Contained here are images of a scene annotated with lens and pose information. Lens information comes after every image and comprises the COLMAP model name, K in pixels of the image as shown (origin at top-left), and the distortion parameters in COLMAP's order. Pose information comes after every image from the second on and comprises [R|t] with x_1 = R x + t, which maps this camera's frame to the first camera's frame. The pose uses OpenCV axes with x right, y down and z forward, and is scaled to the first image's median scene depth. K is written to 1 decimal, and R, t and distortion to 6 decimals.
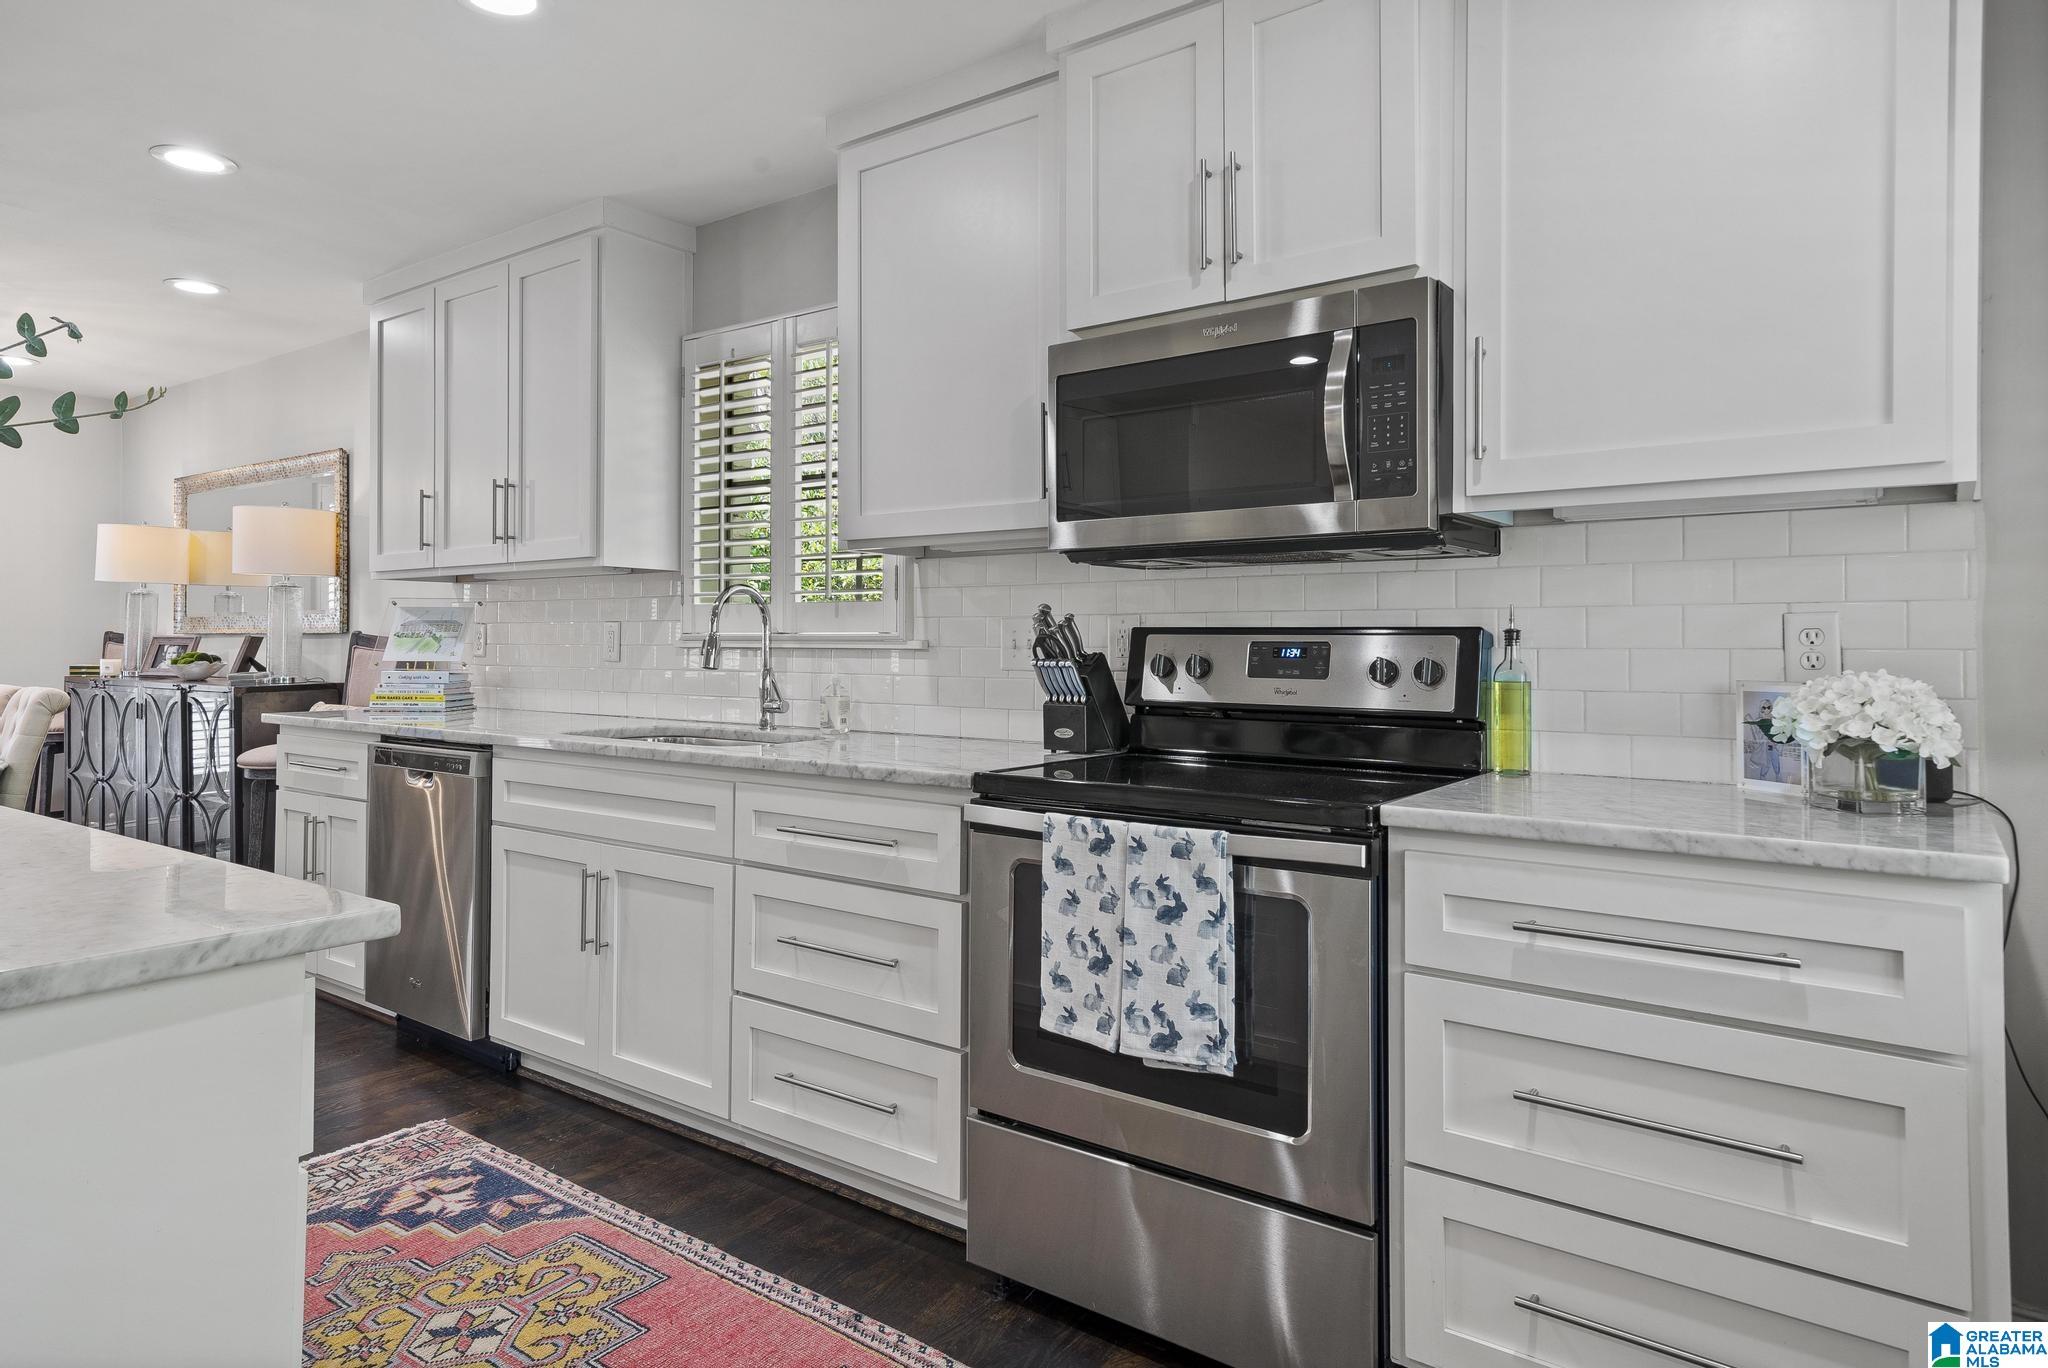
lens RADIAL K [[1246.9, 0, 1032.7], [0, 1246.9, 643.2], [0, 0, 1]] dist [0.008641, 0.004915]
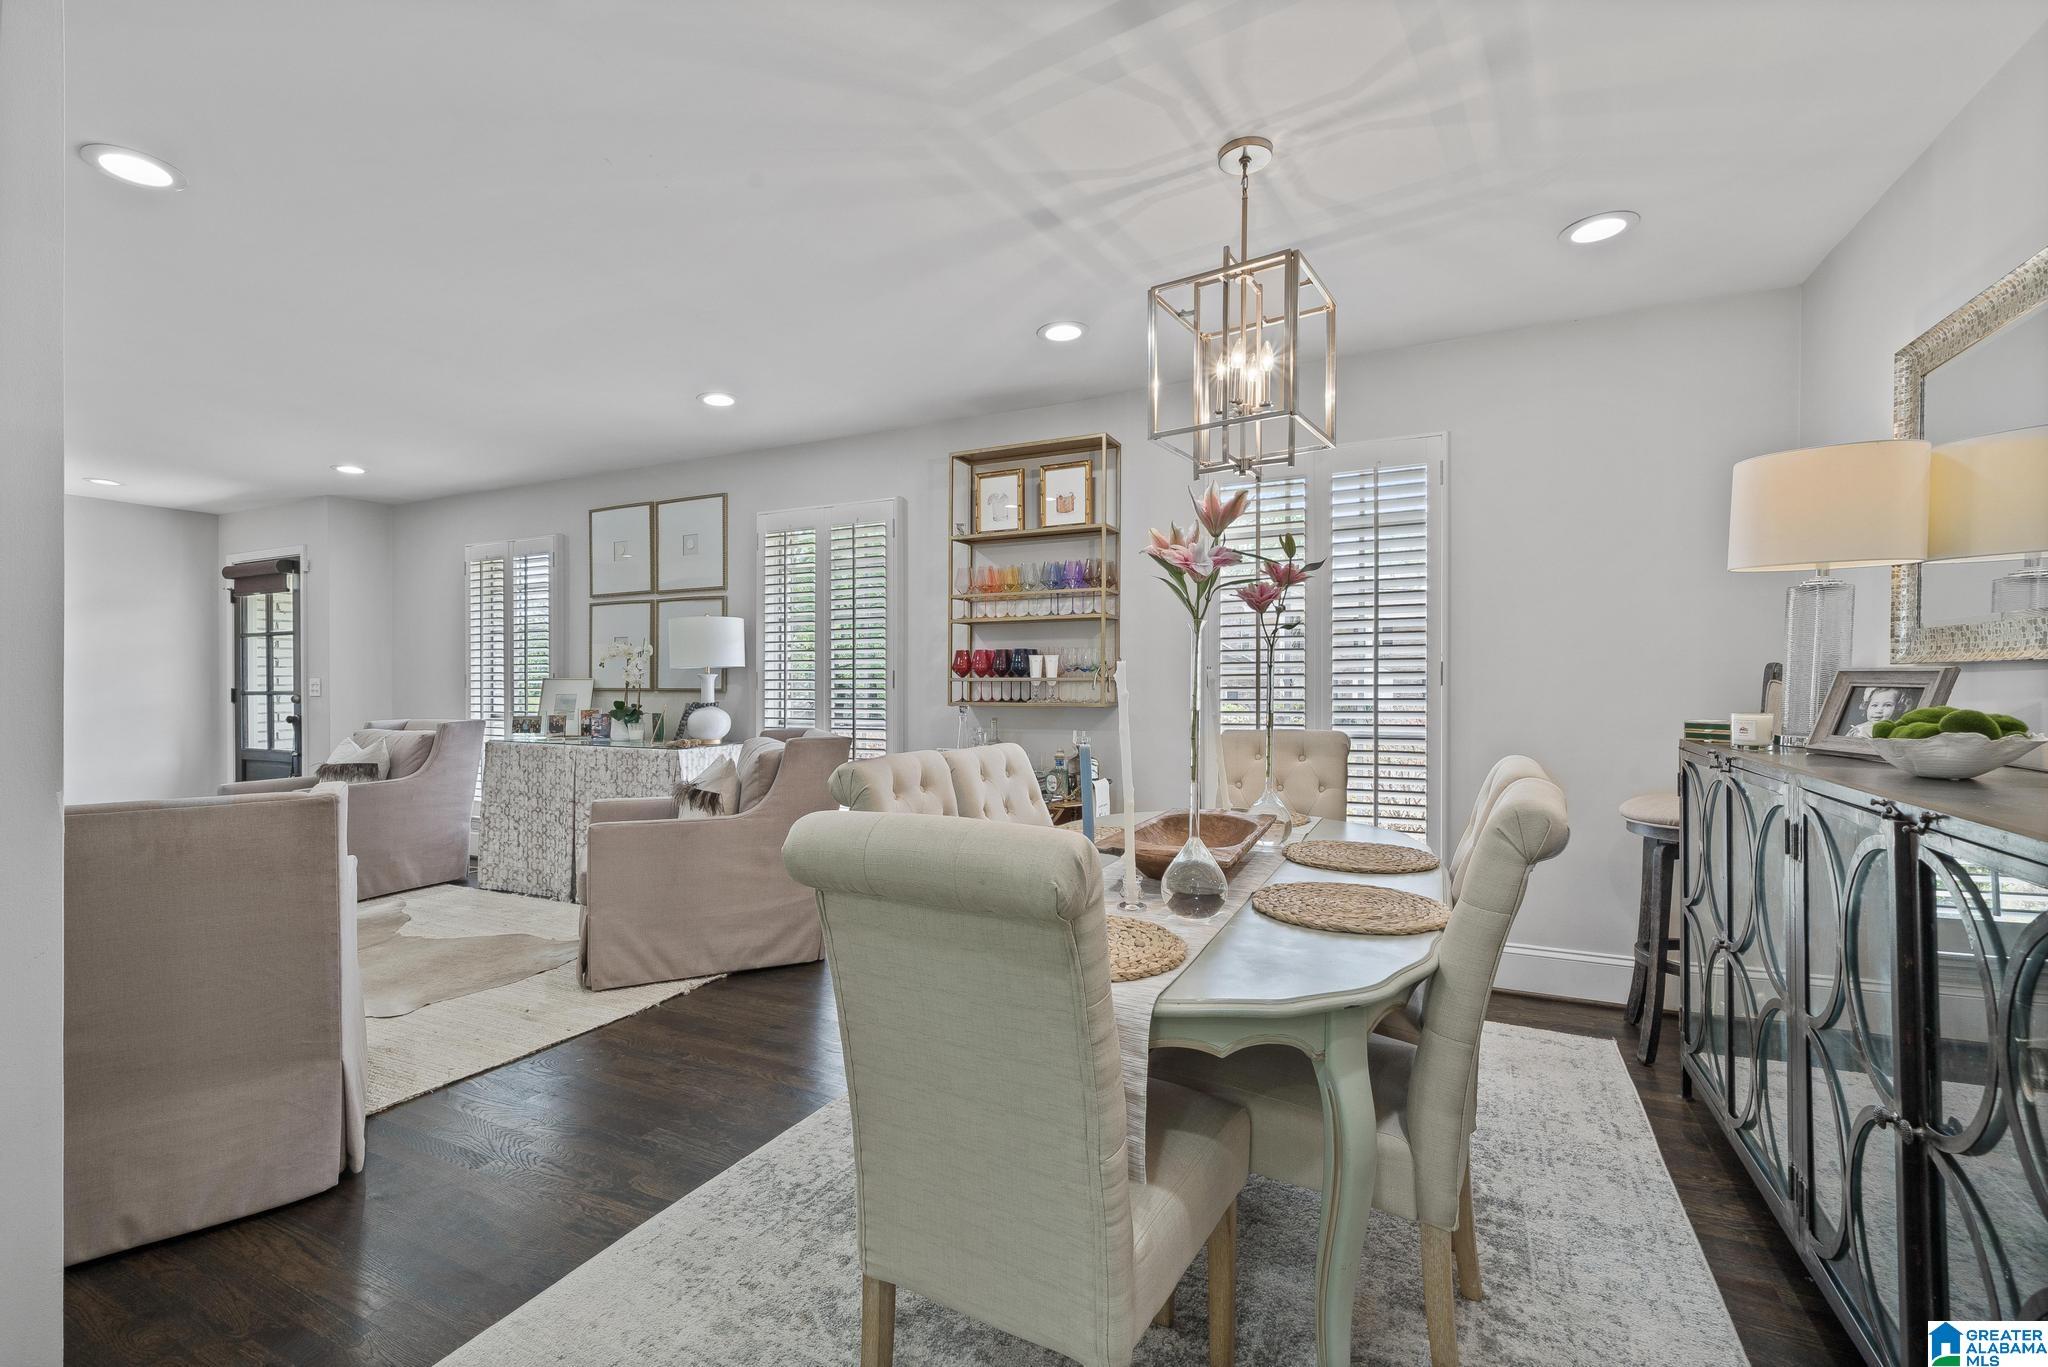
lens RADIAL K [[886.8, 0, 1013.6], [0, 886.8, 684.7], [0, 0, 1]] dist [0.000890, 0.001062]
pose [[0.175322, 0.004949, -0.984499, -0.433687], [0.002017, 0.999983, 0.005386, -0.002018], [0.984509, -0.002930, 0.175309, 0.646942]]
